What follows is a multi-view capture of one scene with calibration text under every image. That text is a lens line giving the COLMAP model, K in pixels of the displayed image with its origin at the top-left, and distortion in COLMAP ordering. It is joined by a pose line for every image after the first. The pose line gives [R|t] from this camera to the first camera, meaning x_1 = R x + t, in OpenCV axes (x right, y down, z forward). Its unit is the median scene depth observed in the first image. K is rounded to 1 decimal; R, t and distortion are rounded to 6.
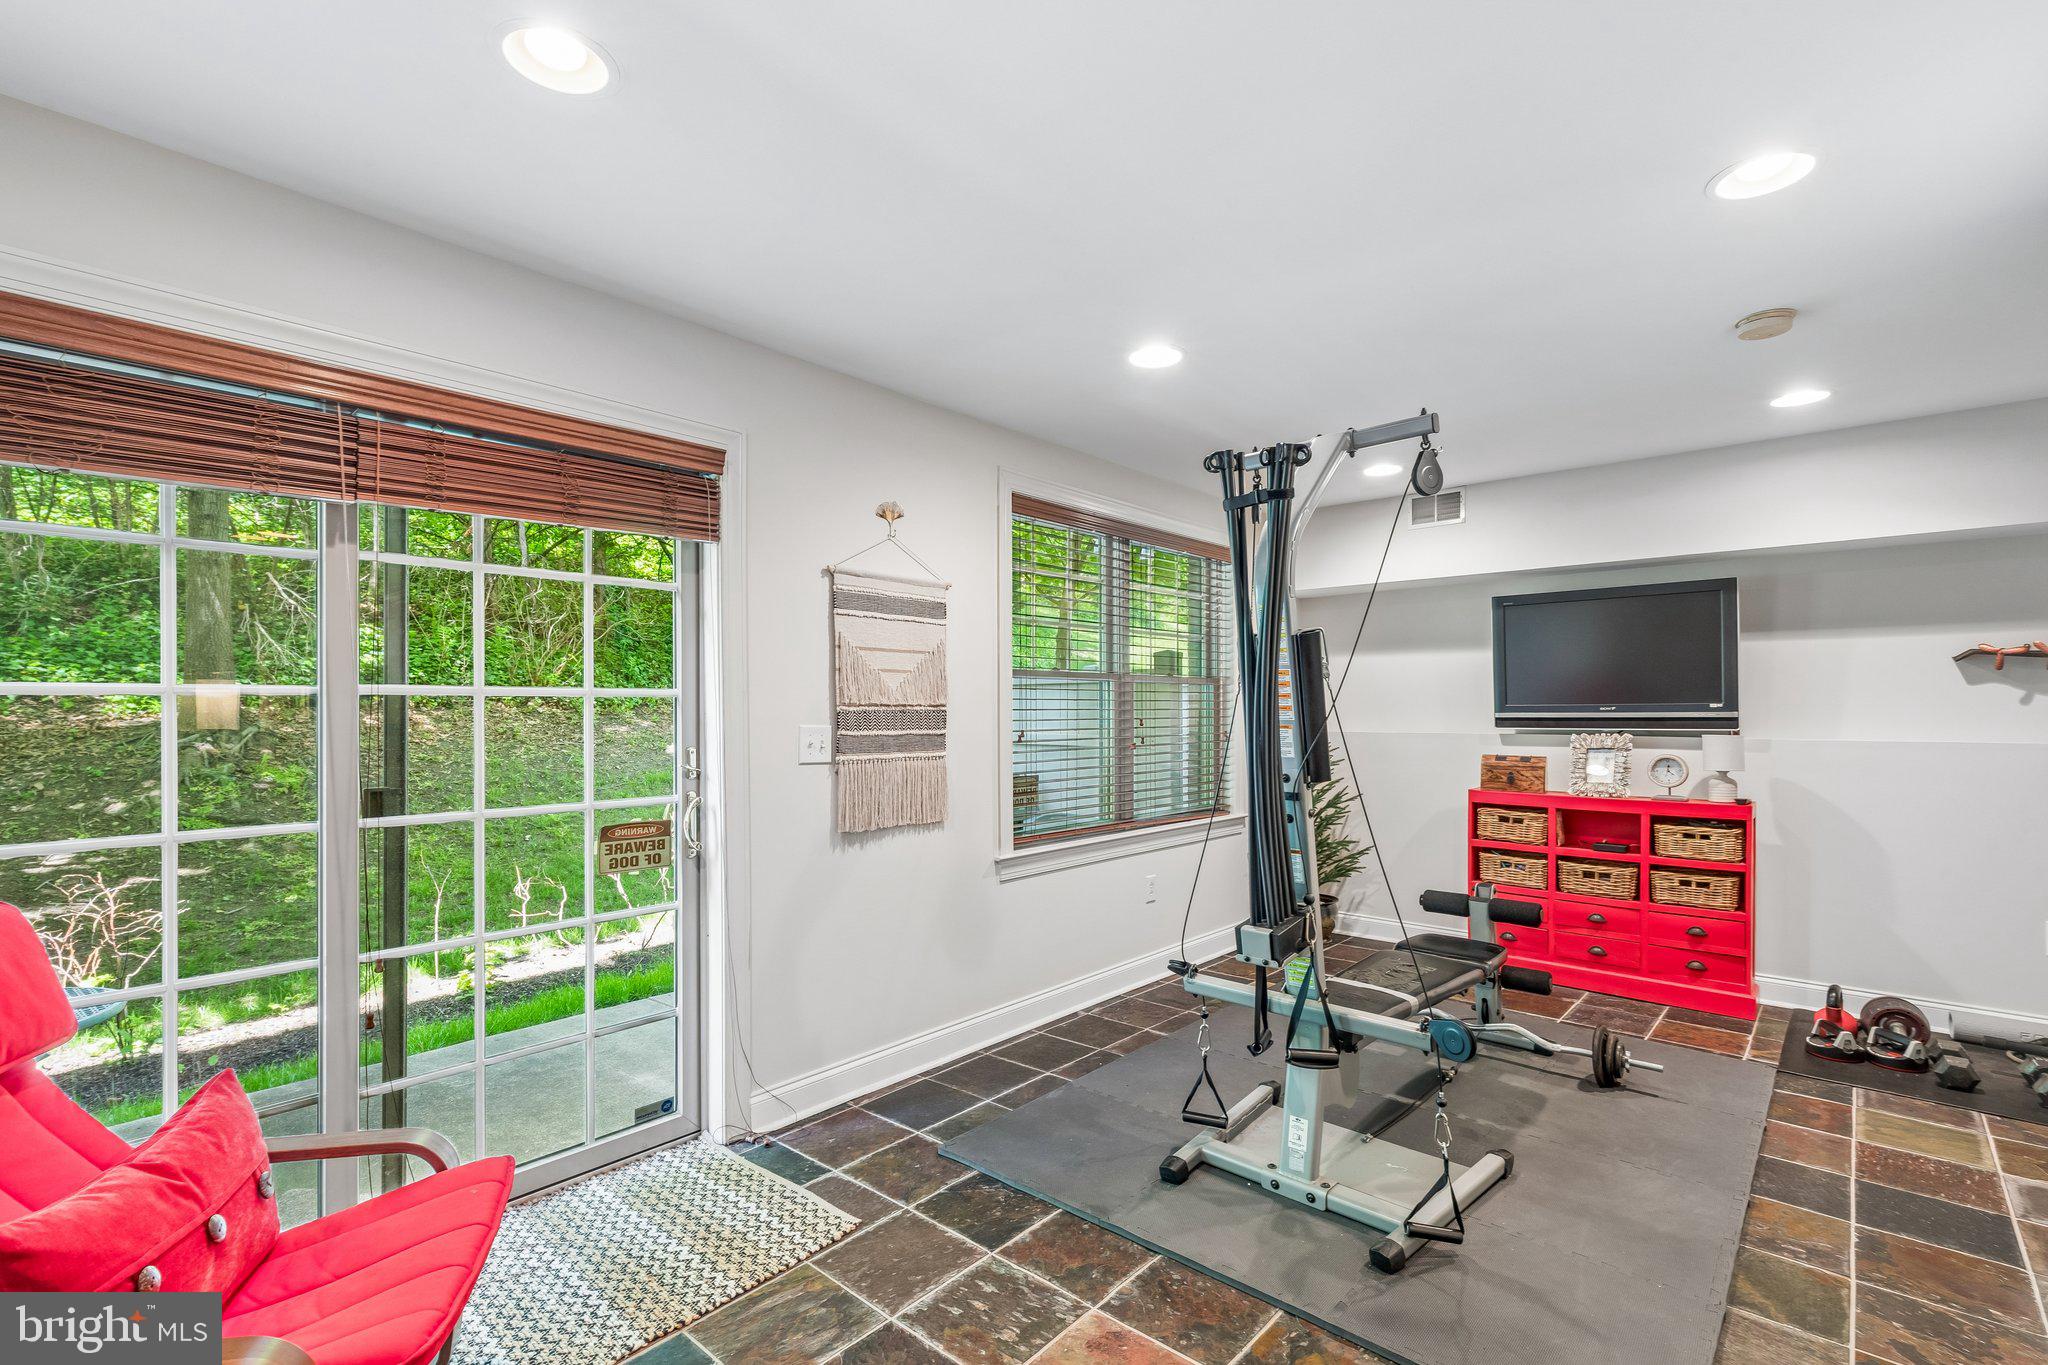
lens RADIAL K [[928.5, 0, 1027.3], [0, 928.5, 696.7], [0, 0, 1]] dist [0.003257, -0.000765]
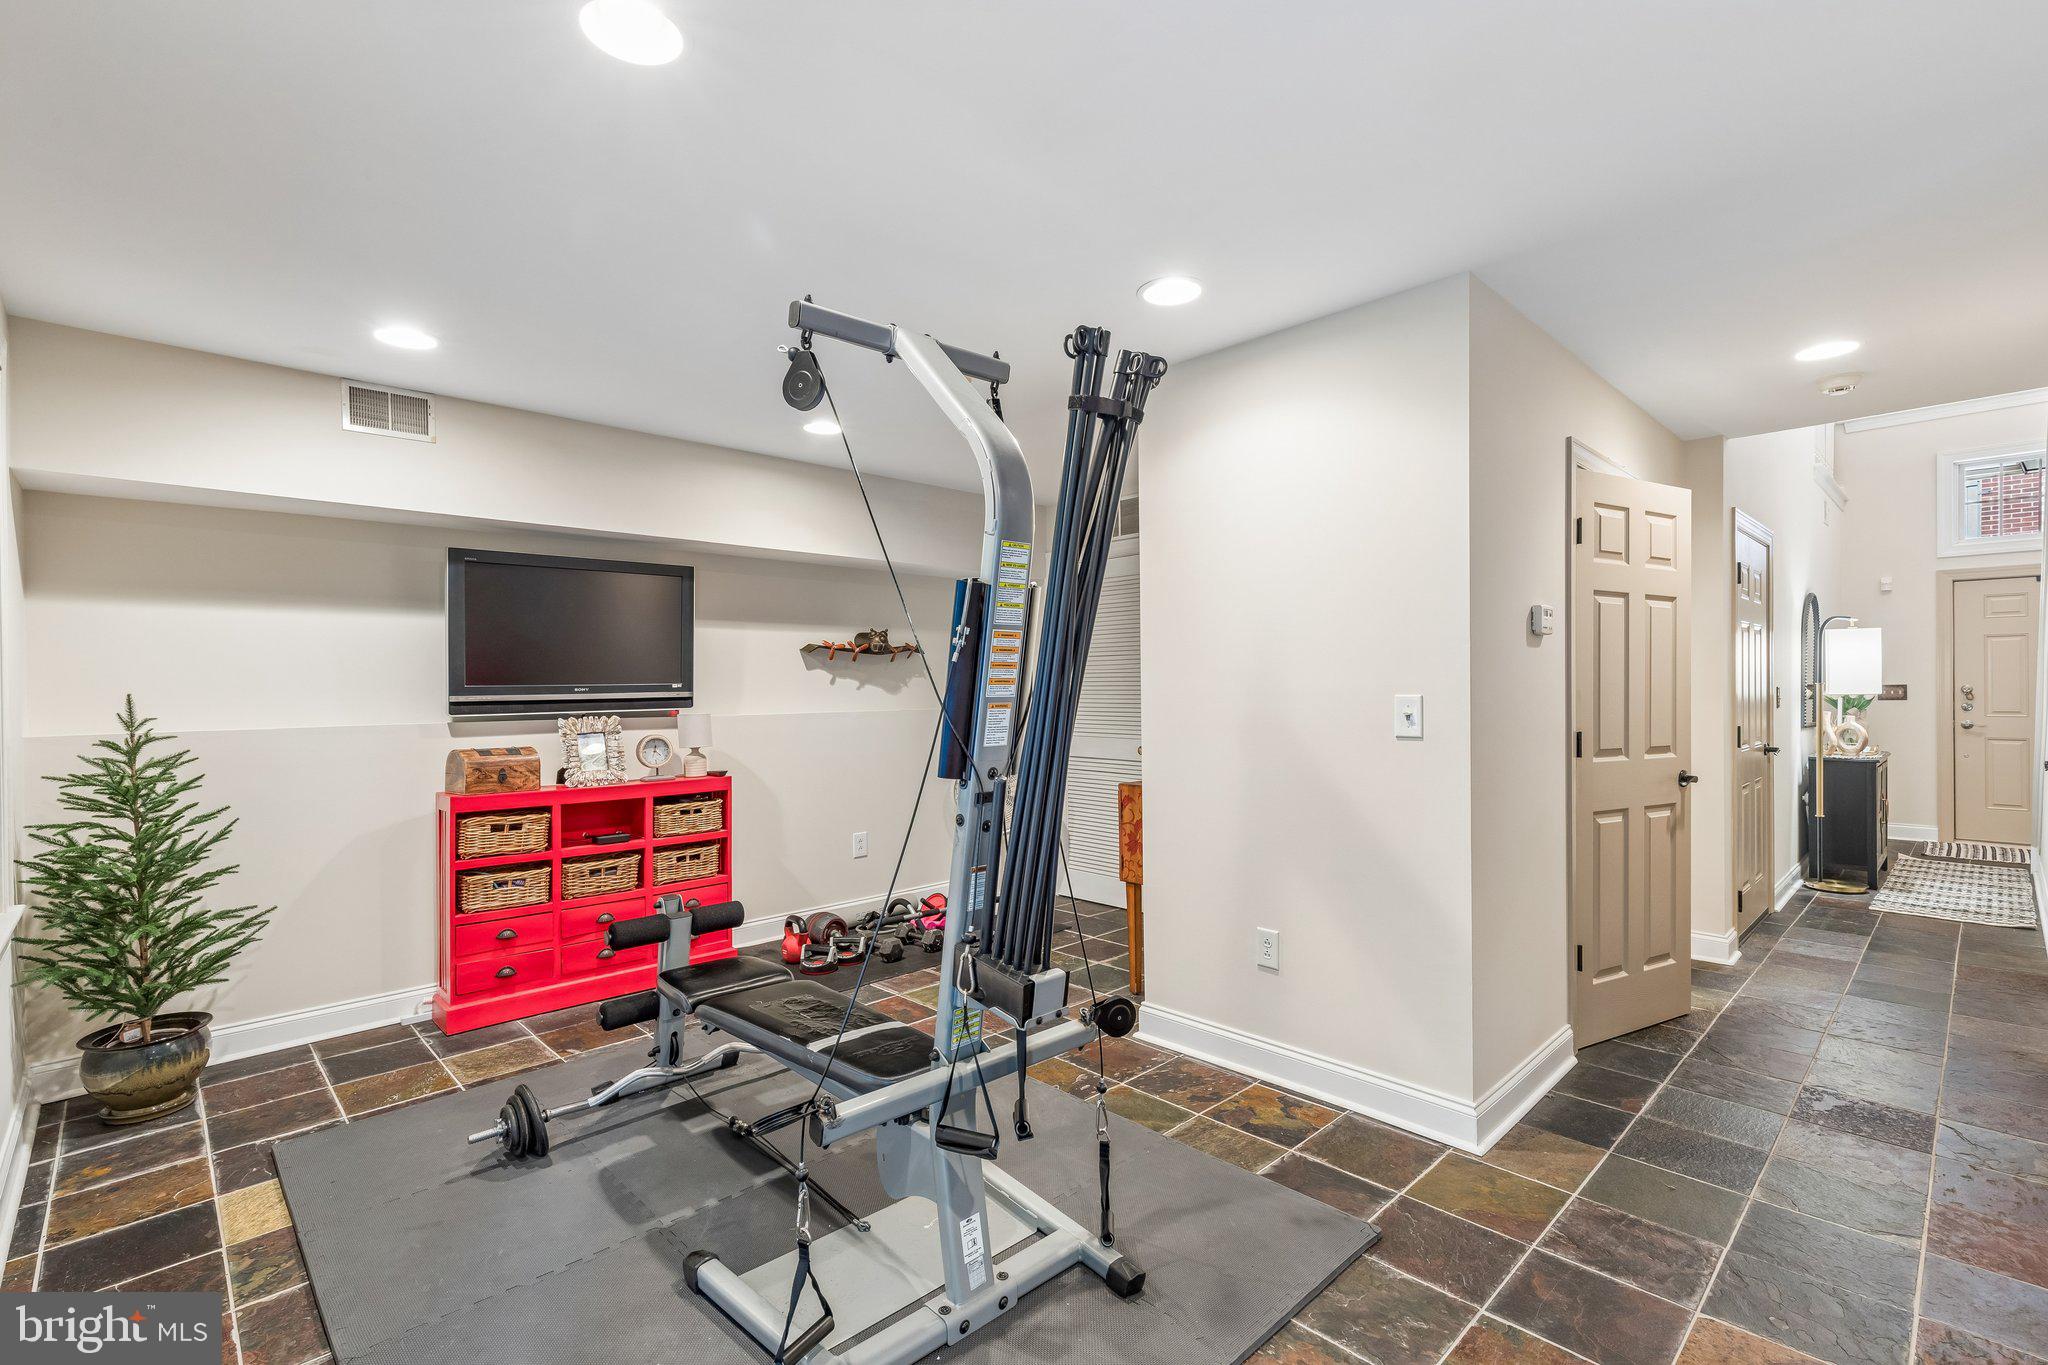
lens RADIAL K [[928.5, 0, 1024.7], [0, 928.5, 682.8], [0, 0, 1]] dist [0.003257, -0.000765]
pose [[0.069620, 0.003695, 0.997567, -0.283924], [-0.003470, 0.999988, -0.003462, 0.008400], [-0.997568, -0.003220, 0.069632, 0.543853]]
